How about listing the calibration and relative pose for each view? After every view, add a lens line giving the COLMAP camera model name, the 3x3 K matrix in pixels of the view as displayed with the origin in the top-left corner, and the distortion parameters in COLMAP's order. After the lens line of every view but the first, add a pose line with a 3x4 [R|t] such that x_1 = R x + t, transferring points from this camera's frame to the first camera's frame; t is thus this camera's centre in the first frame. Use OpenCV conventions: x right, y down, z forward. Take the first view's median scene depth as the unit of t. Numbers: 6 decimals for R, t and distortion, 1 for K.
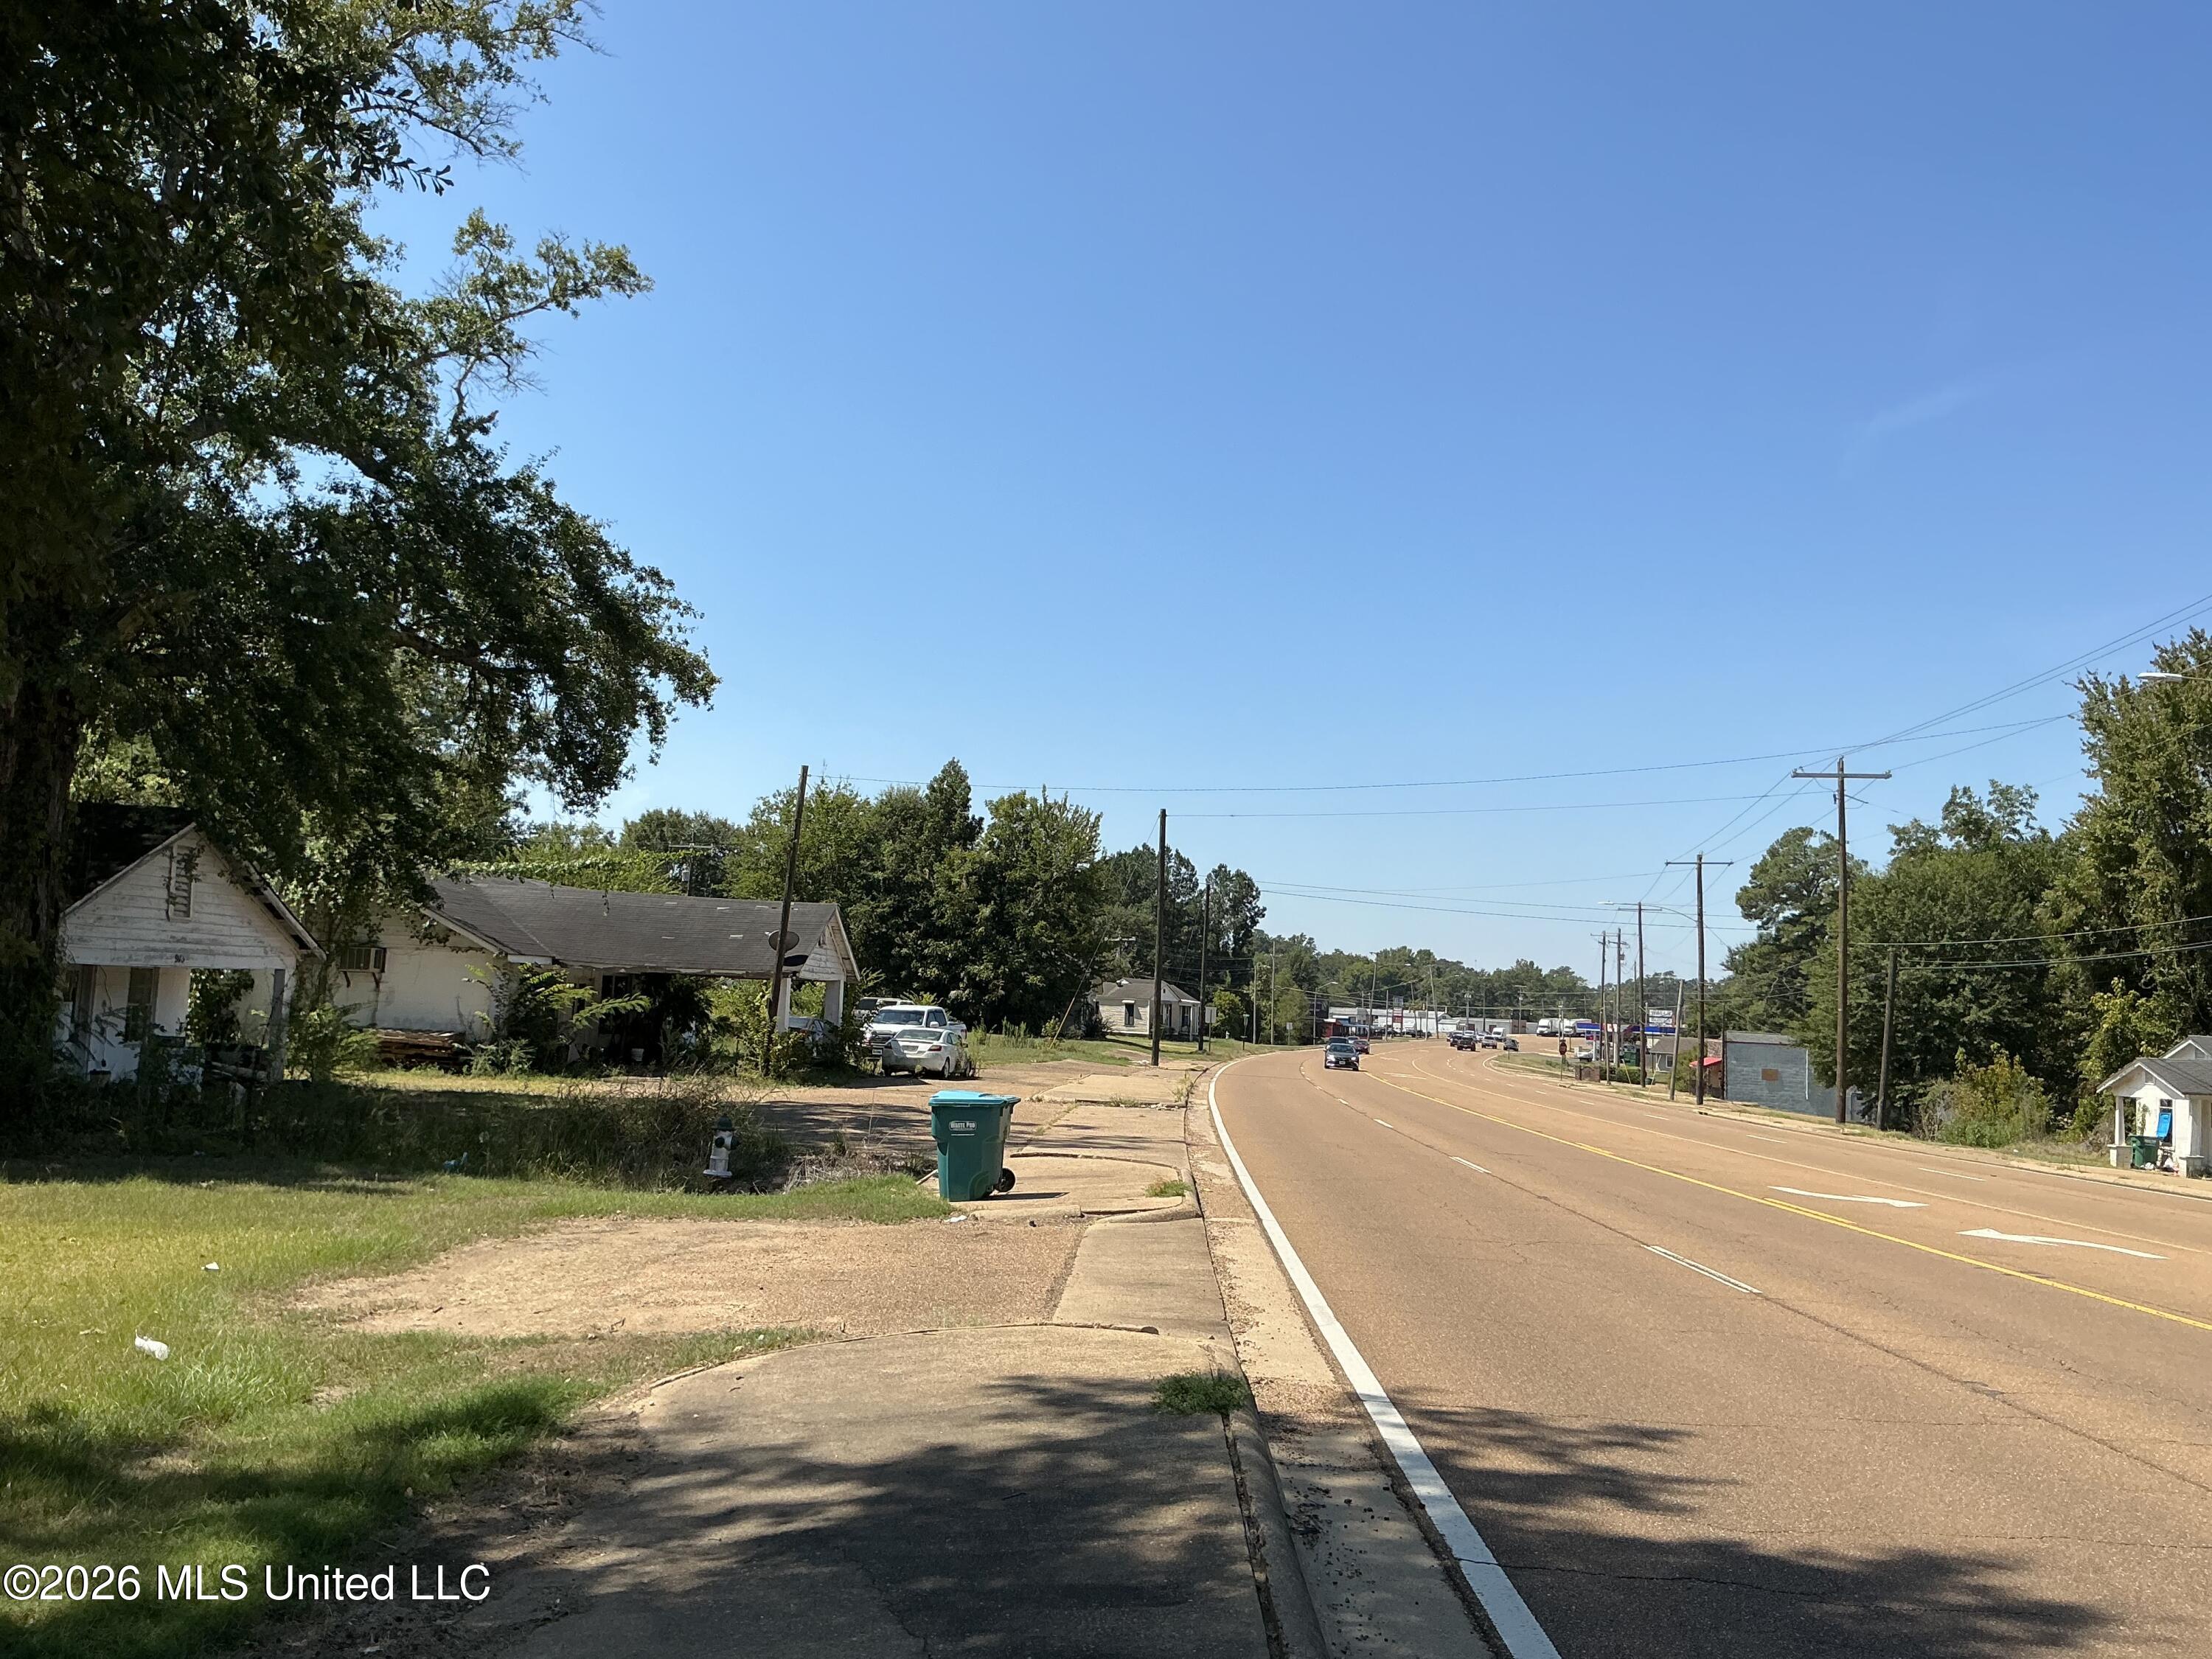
lens RADIAL K [[1829.7, 0, 1109.0], [0, 1829.7, 827.5], [0, 0, 1]] dist [0.077673, -0.170750]
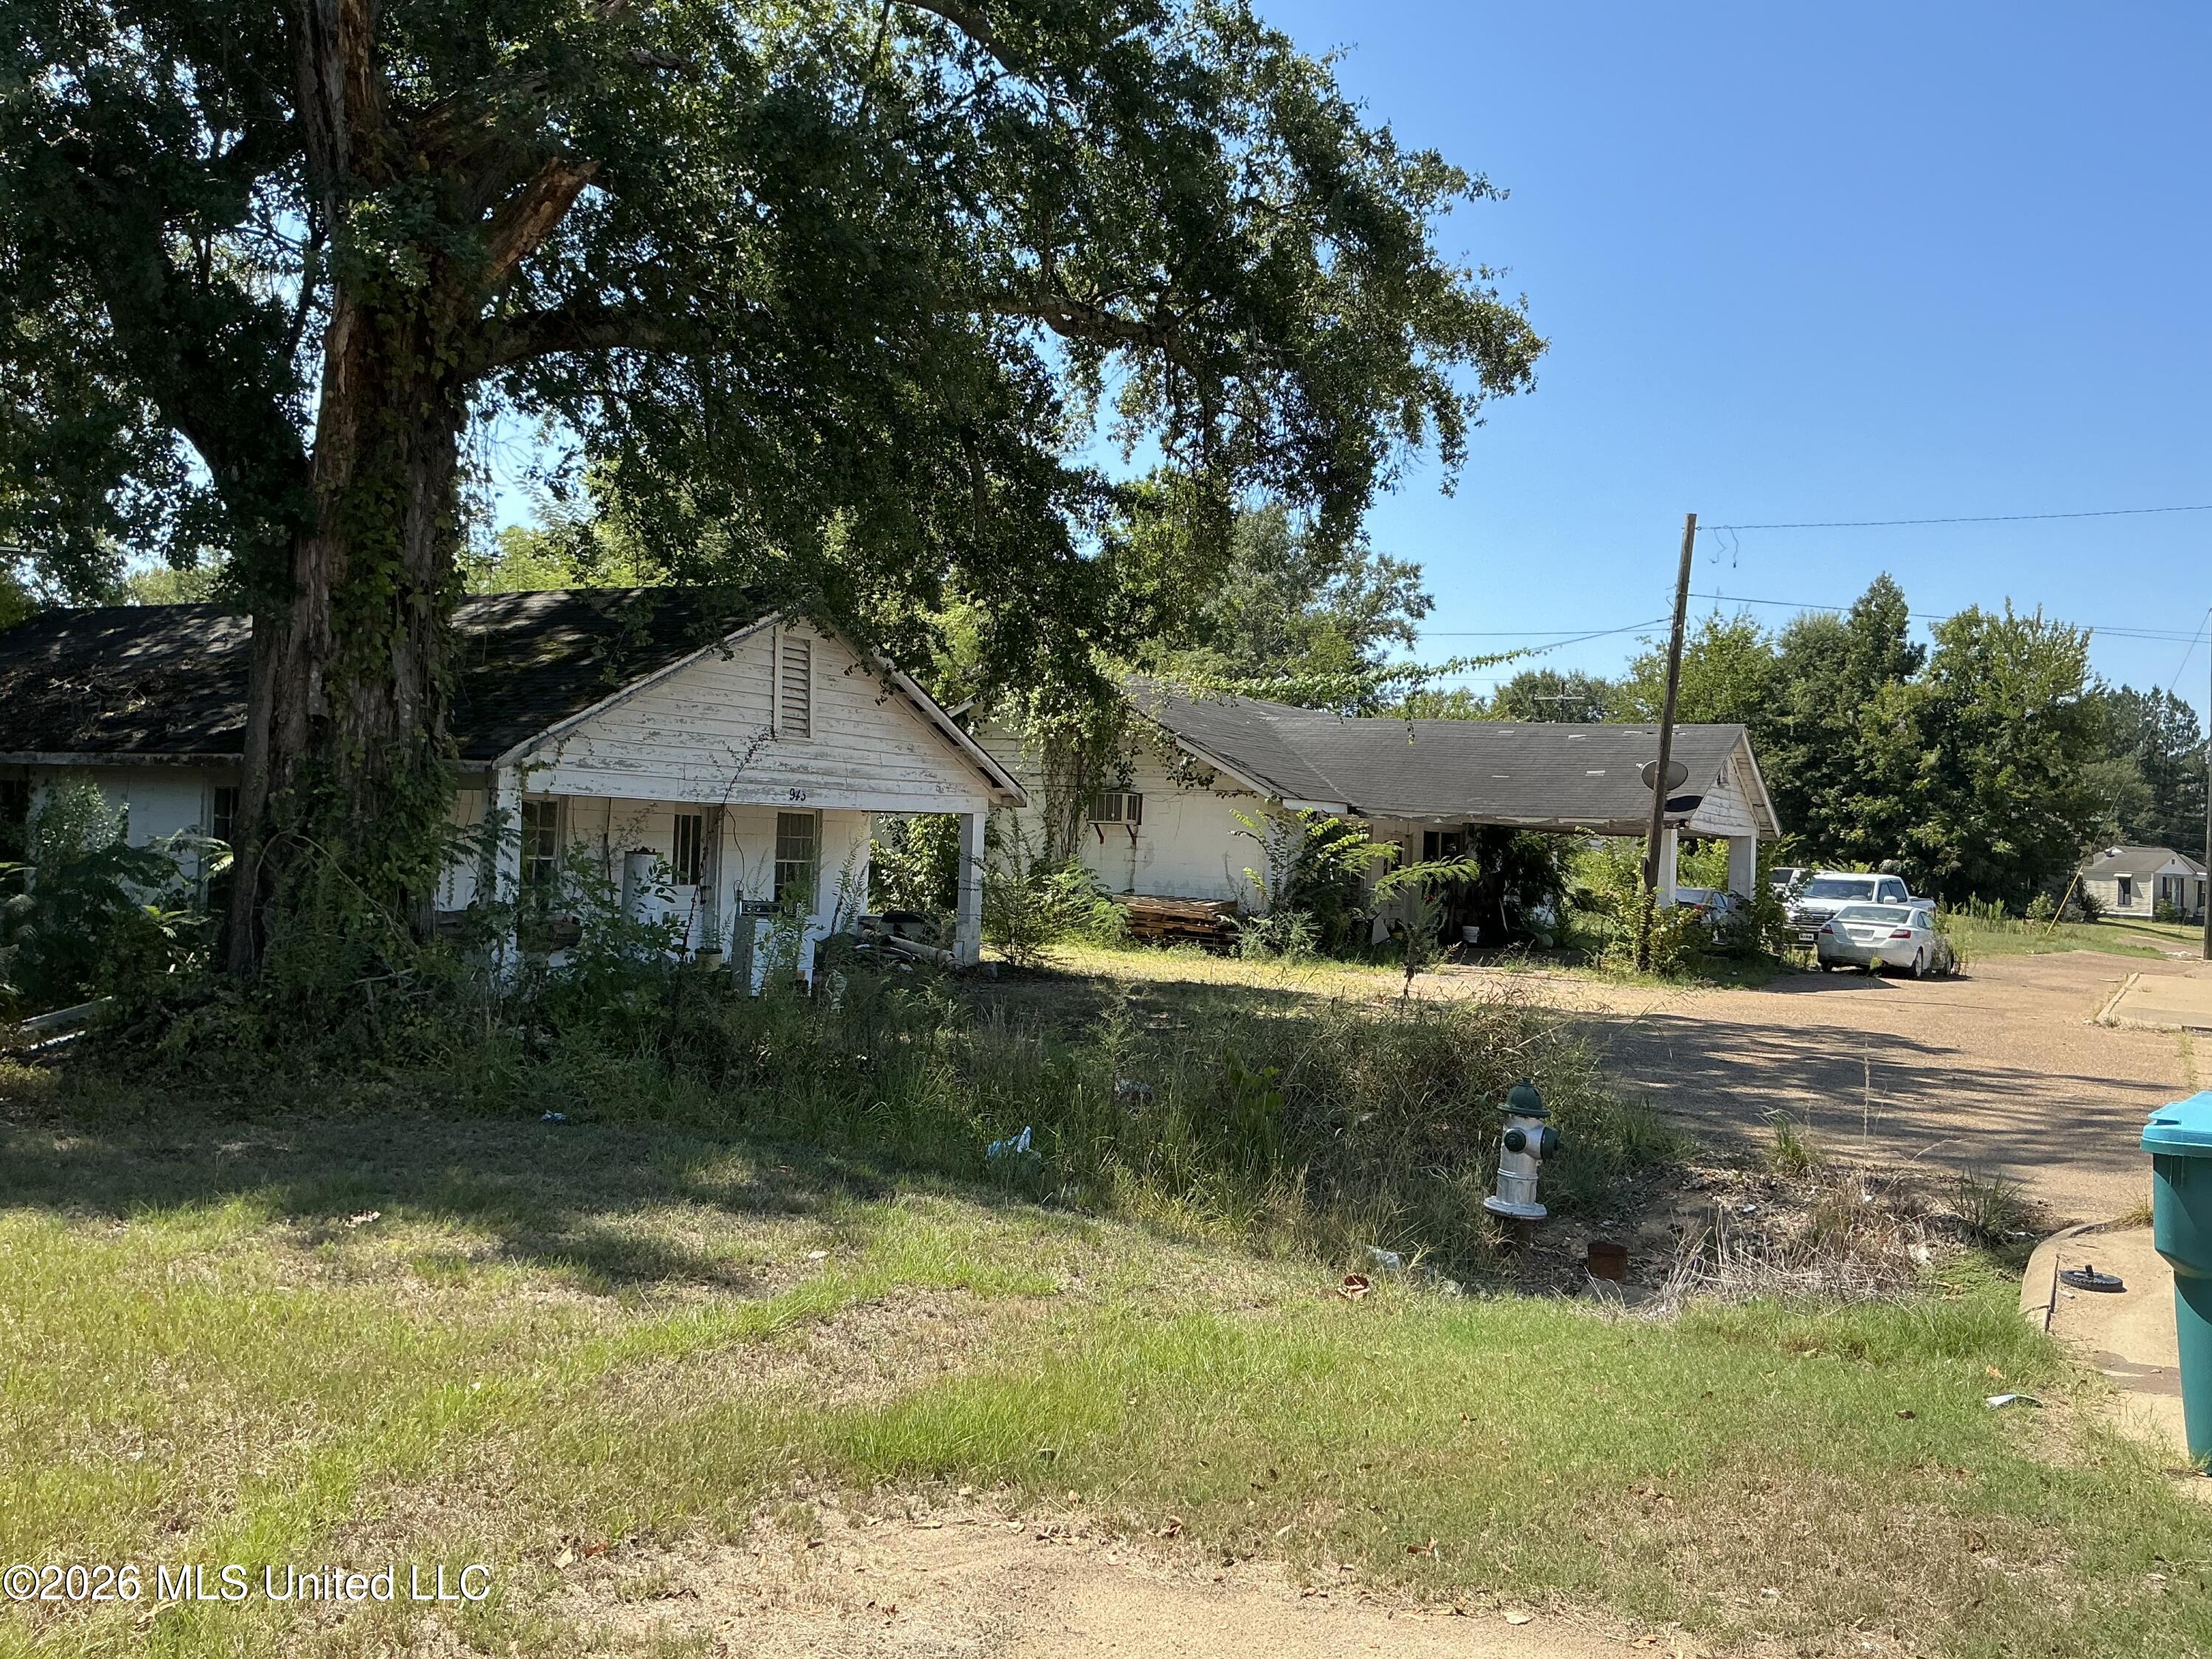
lens RADIAL K [[1829.7, 0, 1095.8], [0, 1829.7, 820.5], [0, 0, 1]] dist [0.077673, -0.170750]
pose [[0.887207, -0.011927, -0.461218, -0.042253], [0.041263, 0.997711, 0.053572, 0.028652], [0.459524, -0.066561, 0.885668, 0.252186]]
